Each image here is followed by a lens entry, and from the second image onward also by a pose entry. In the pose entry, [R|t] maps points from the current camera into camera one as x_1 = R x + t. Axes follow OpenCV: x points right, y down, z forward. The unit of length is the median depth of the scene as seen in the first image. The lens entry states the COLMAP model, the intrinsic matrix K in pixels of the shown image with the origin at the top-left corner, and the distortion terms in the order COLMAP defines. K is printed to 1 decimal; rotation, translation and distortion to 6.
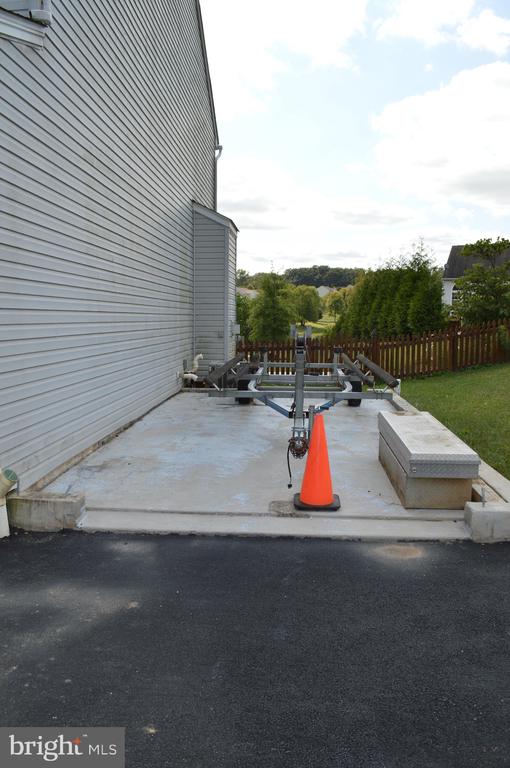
lens RADIAL K [[604.8, 0, 255.0], [0, 604.8, 384.0], [0, 0, 1]] dist [-0.072692, 0.001968]
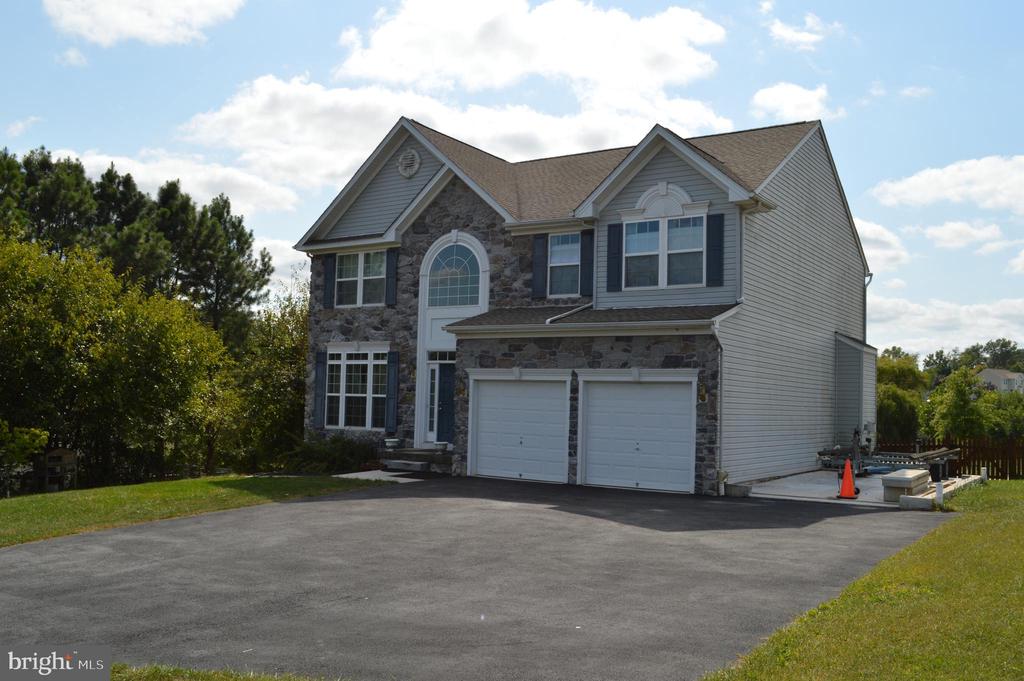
lens RADIAL K [[928.4, 0, 512.0], [0, 928.4, 340.5], [0, 0, 1]] dist [-0.077847, -0.004787]
pose [[0.867143, -0.001371, -0.498057, 0.289648], [-0.088996, 0.983476, -0.157653, 0.103555], [0.490043, 0.181033, 0.852692, -1.098691]]
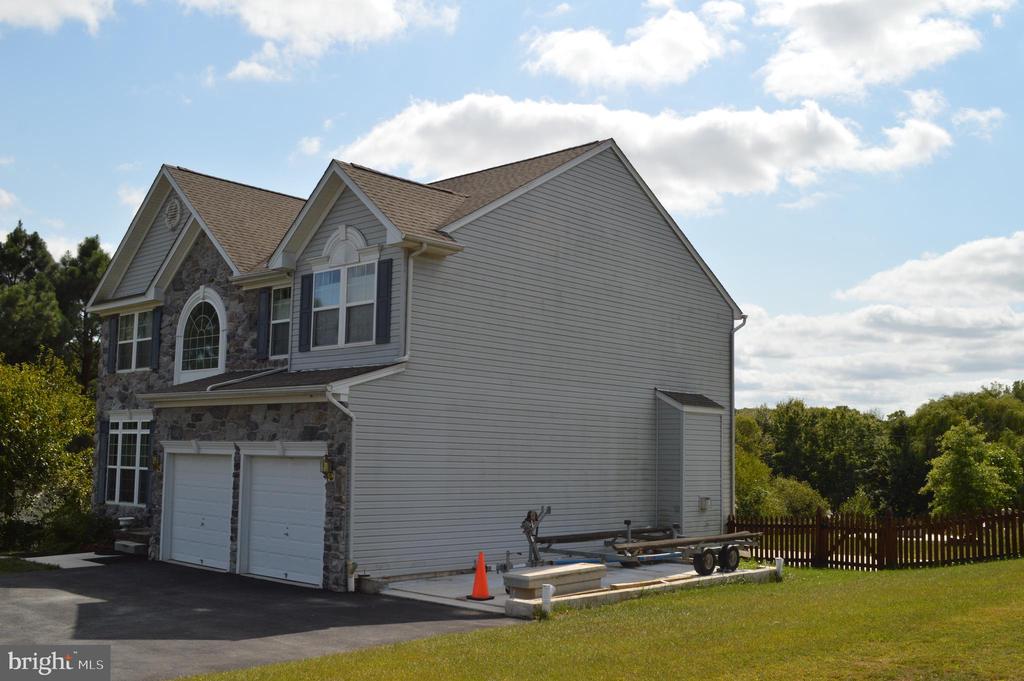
lens RADIAL K [[1026.6, 0, 512.0], [0, 1026.6, 340.5], [0, 0, 1]] dist [-0.053255, -0.001335]
pose [[0.773392, -0.048992, -0.632032, 0.889151], [-0.093812, 0.977187, -0.190540, -0.000881], [0.626948, 0.206654, 0.751153, -0.620427]]
